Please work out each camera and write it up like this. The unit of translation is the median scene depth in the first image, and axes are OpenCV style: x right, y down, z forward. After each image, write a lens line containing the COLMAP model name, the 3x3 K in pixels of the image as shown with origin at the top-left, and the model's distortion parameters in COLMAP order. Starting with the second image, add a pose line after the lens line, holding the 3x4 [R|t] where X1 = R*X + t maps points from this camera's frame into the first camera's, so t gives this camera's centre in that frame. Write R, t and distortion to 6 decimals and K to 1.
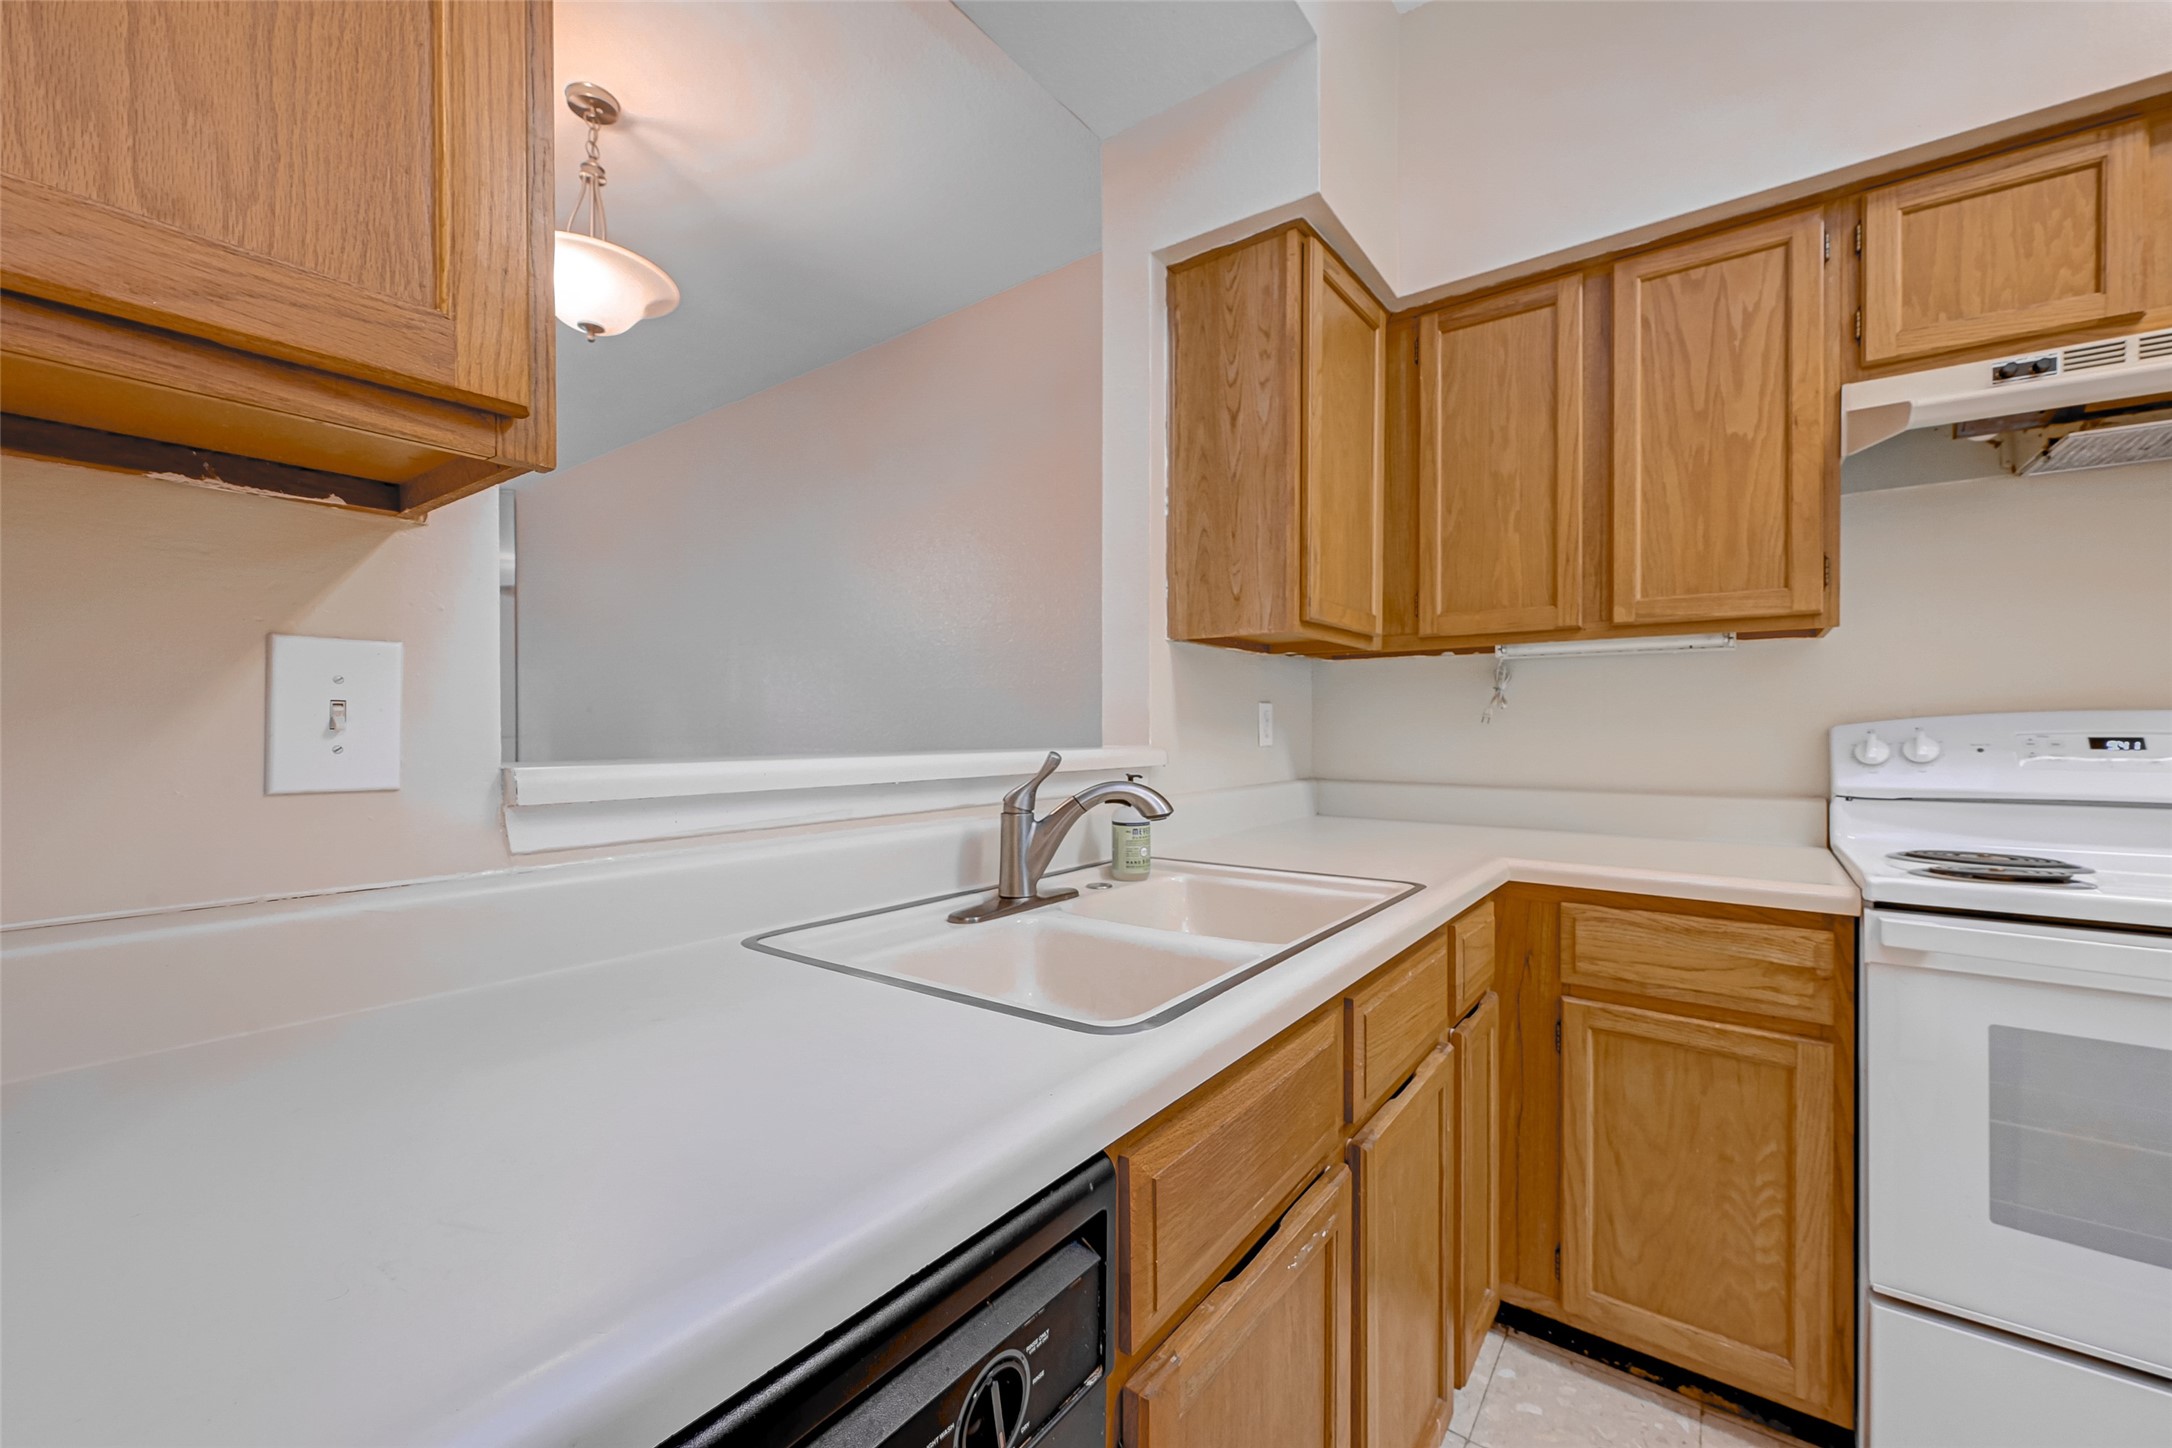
lens RADIAL K [[872.9, 0, 1058.7], [0, 872.9, 727.3], [0, 0, 1]] dist [-0.000351, 0.000215]
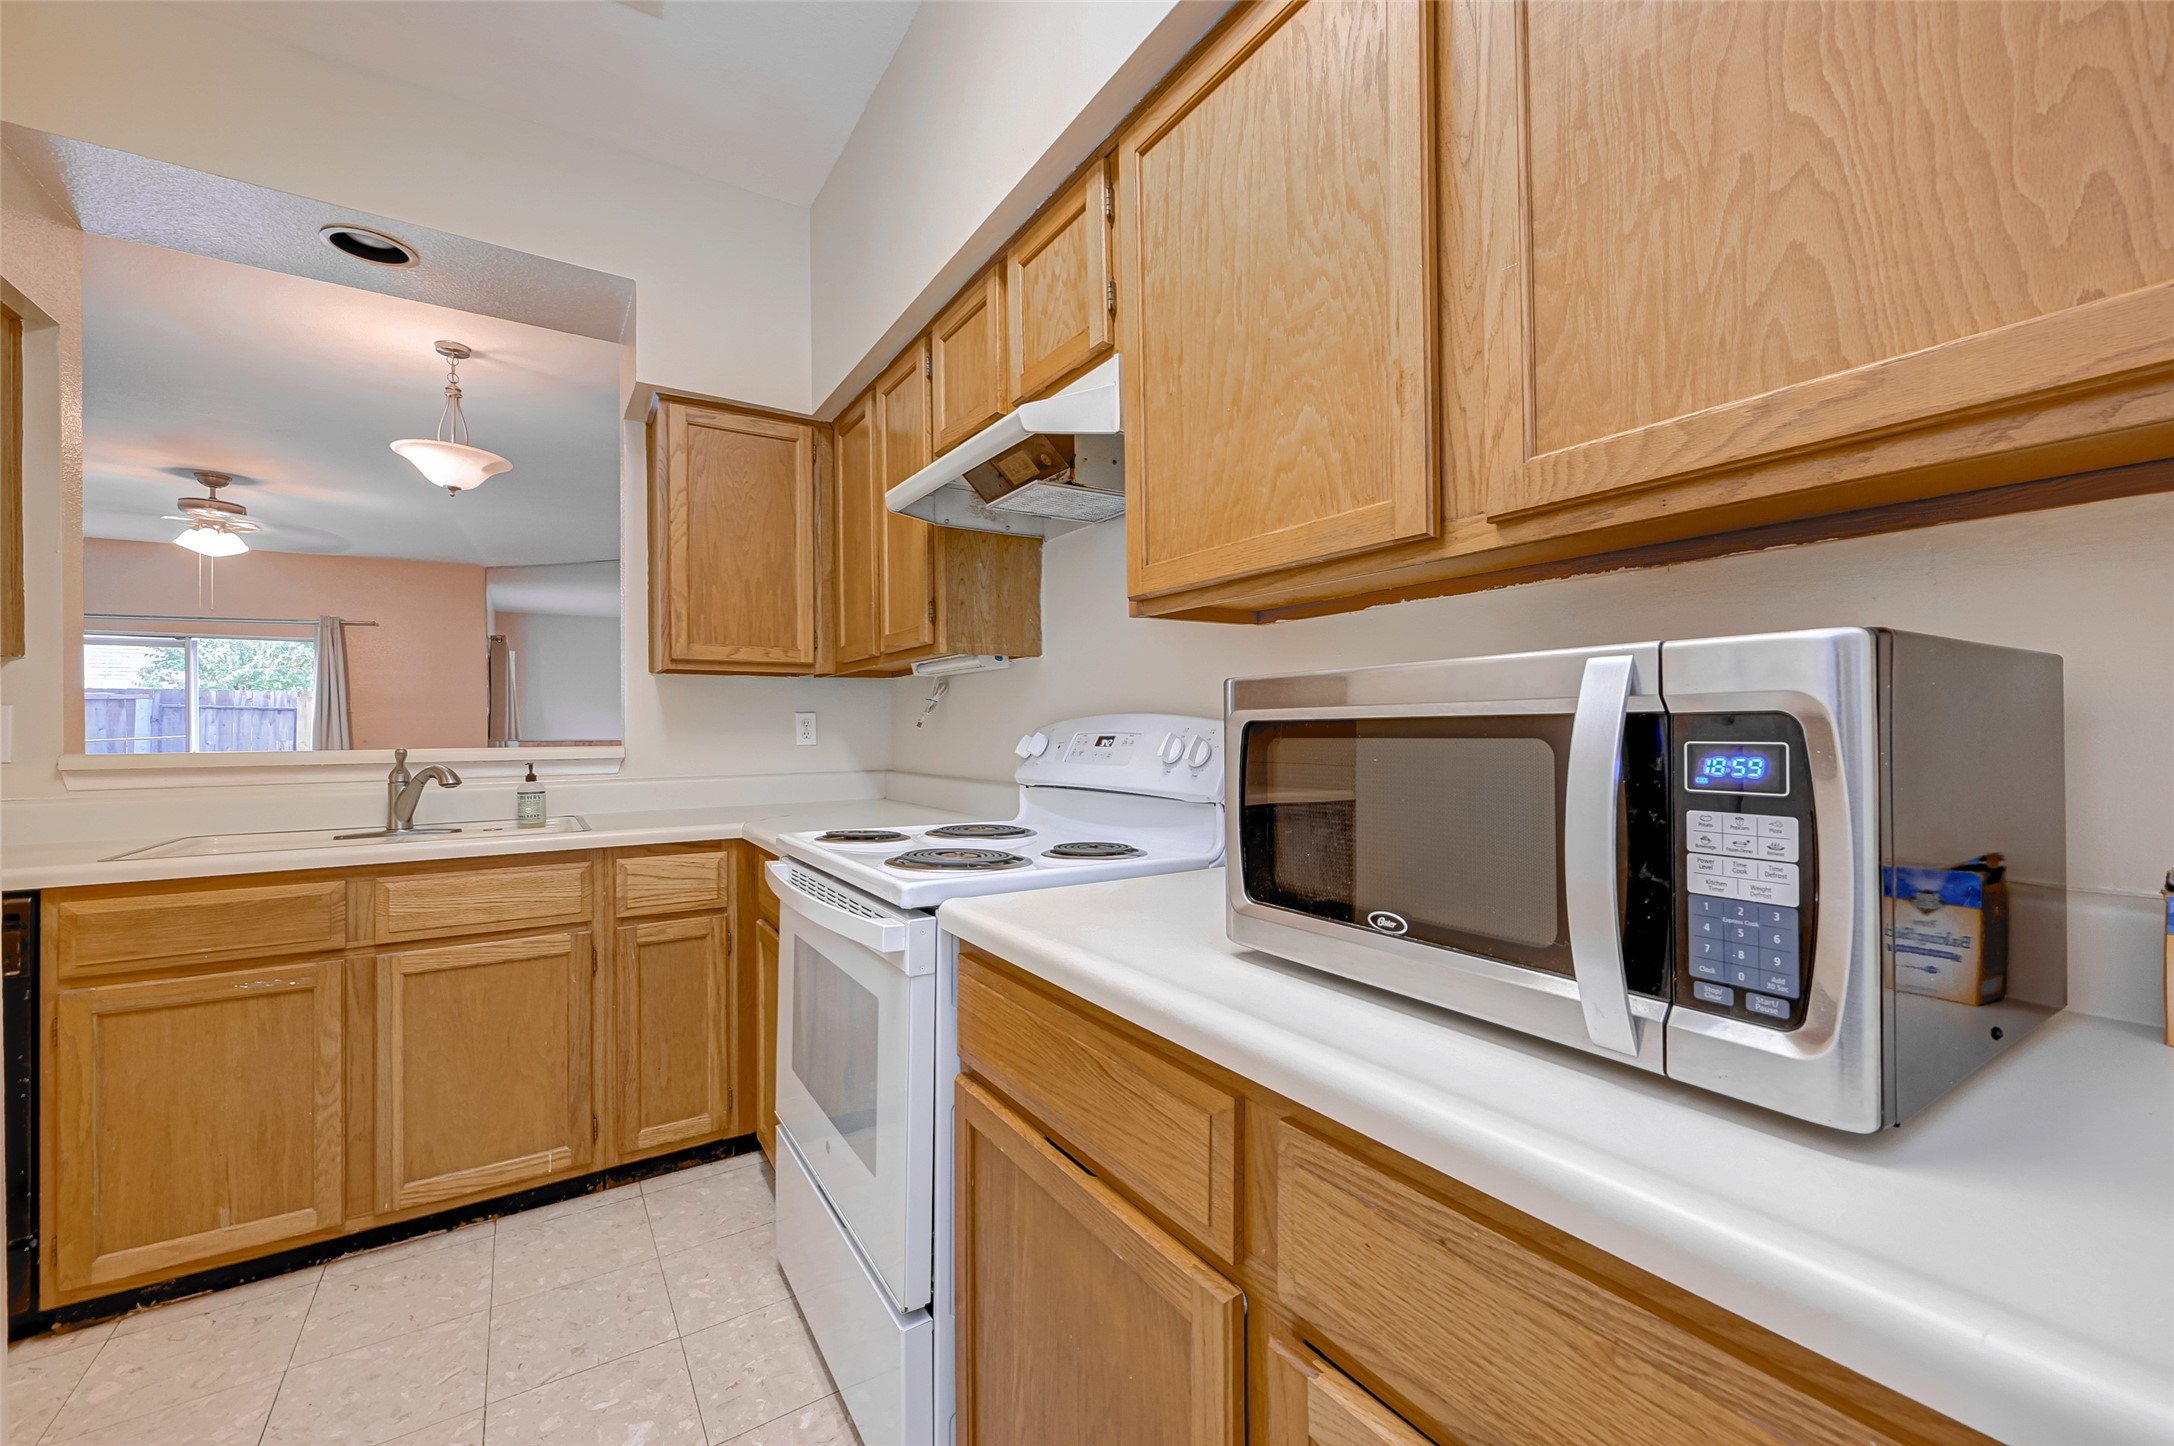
lens RADIAL K [[898.8, 0, 1074.6], [0, 898.8, 707.2], [0, 0, 1]] dist [-0.000052, -0.000143]
pose [[0.933848, -0.019576, -0.357134, 1.544714], [0.011840, 0.999646, -0.023834, 0.000393], [0.357474, 0.018029, 0.933749, -0.181936]]
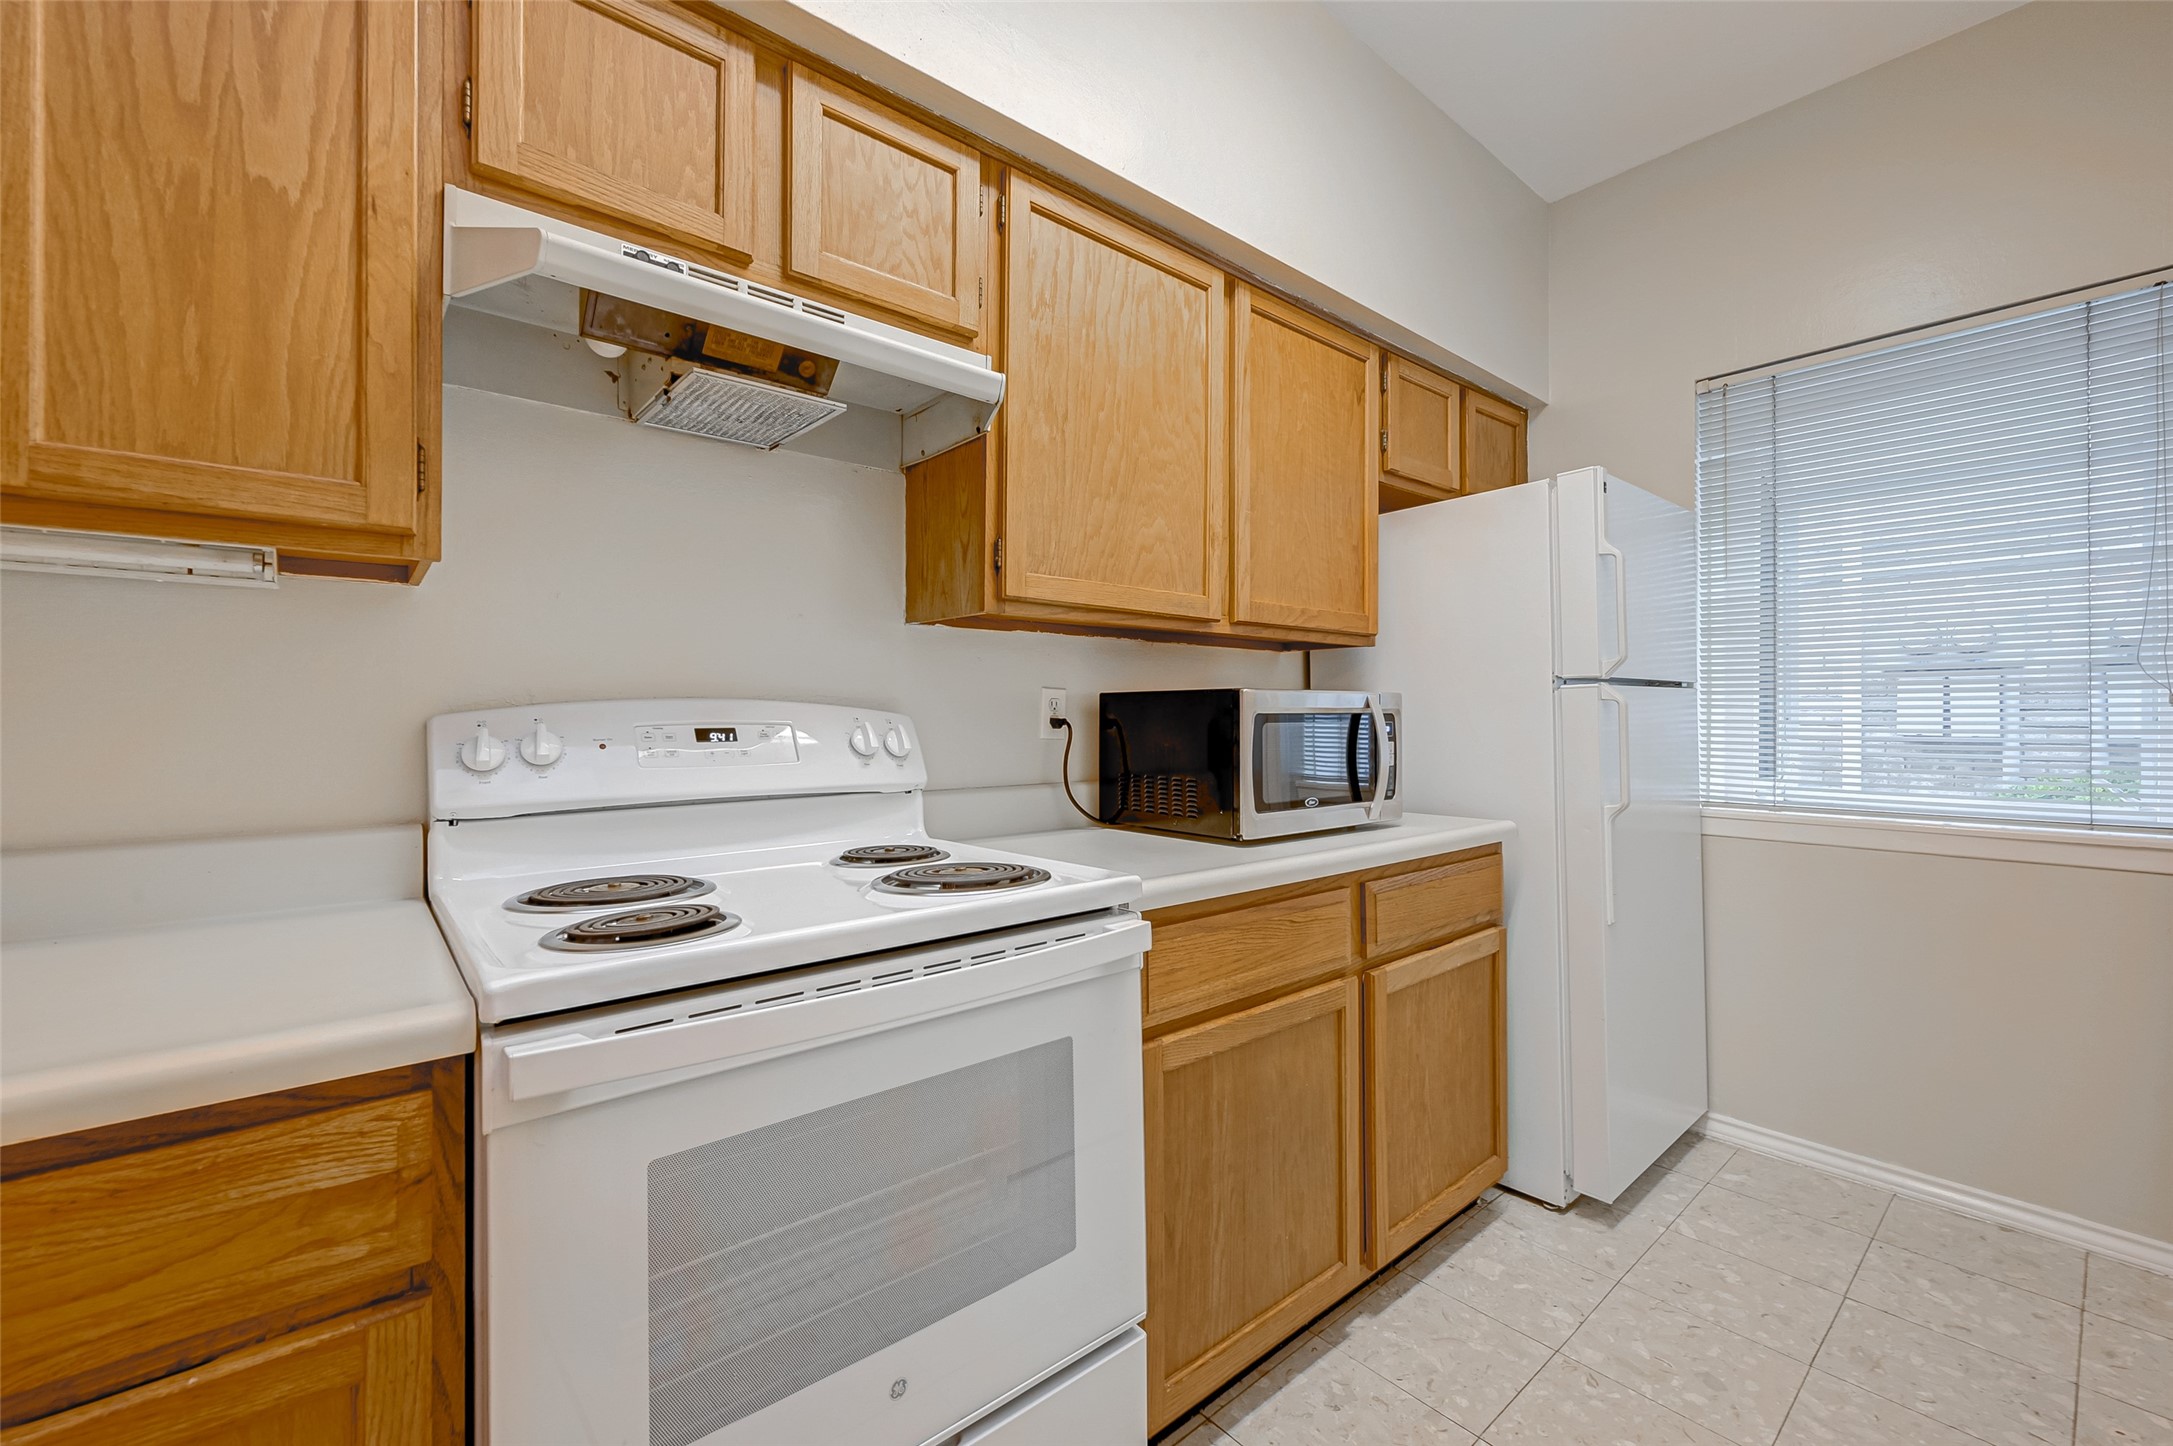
lens RADIAL K [[881.7, 0, 1087.7], [0, 881.7, 714.0], [0, 0, 1]] dist [-0.001137, -0.000394]
pose [[0.205415, 0.002259, 0.978672, 0.356976], [0.002866, 0.999992, -0.002910, 0.000054], [-0.978671, 0.003403, 0.205407, 0.400033]]
